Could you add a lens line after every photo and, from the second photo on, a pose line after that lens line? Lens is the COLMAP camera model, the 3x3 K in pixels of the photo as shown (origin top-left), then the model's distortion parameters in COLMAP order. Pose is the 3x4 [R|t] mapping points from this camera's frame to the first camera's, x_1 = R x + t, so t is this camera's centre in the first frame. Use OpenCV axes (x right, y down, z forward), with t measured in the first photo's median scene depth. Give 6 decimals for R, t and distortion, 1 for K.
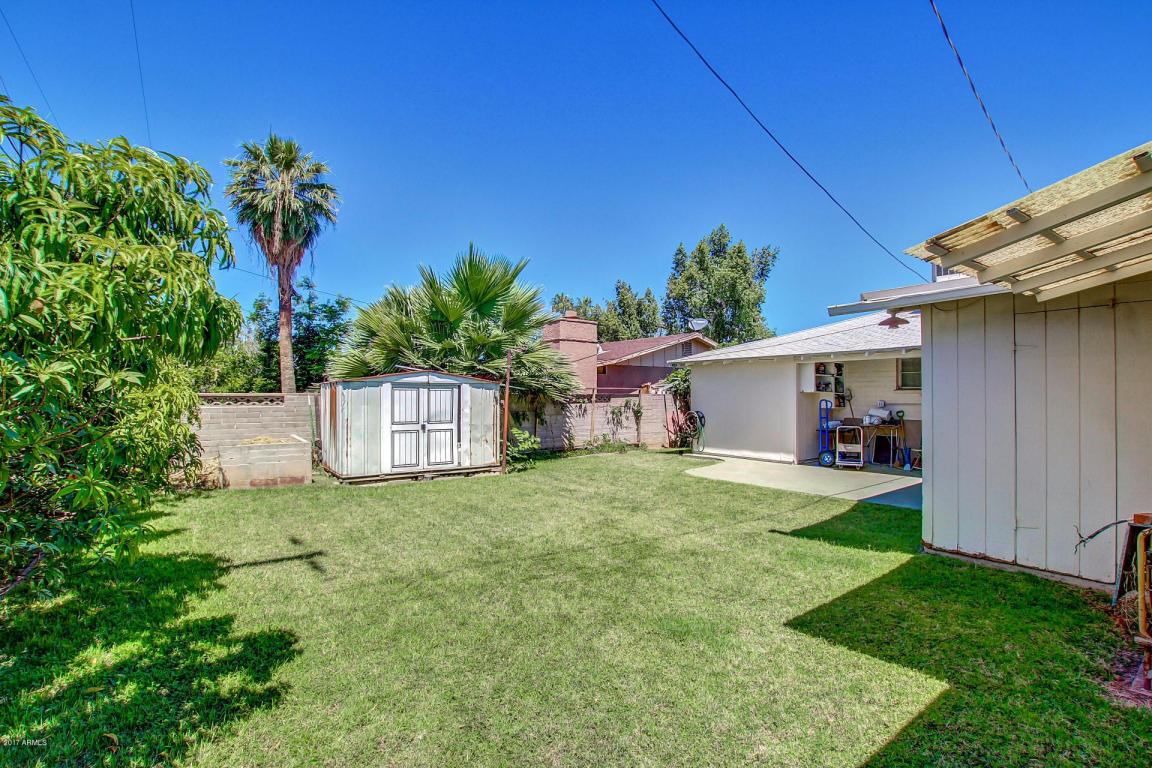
lens RADIAL K [[538.3, 0, 574.0], [0, 538.3, 389.5], [0, 0, 1]] dist [-0.021003, 0.000191]
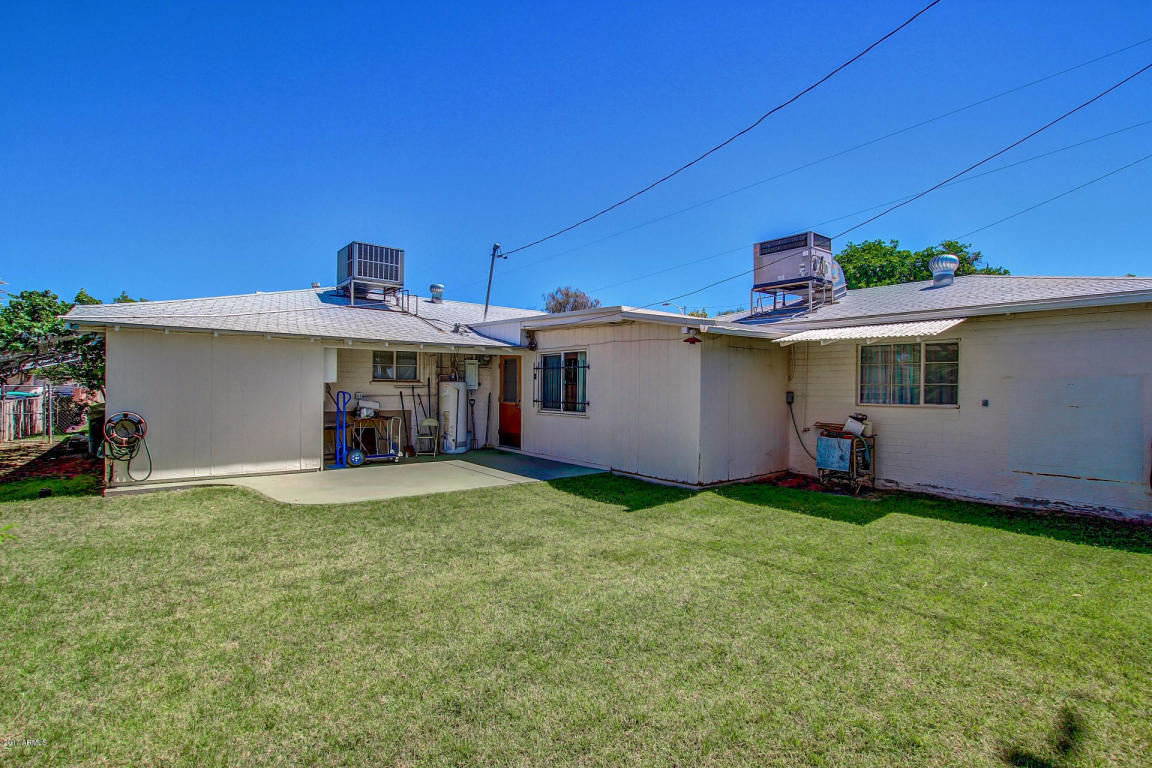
lens RADIAL K [[538.3, 0, 570.8], [0, 538.3, 387.0], [0, 0, 1]] dist [-0.021003, 0.000191]
pose [[-0.029601, -0.000545, 0.999562, -0.422587], [-0.020988, 0.999780, -0.000077, 0.004057], [-0.999341, -0.020981, -0.029606, 0.653041]]
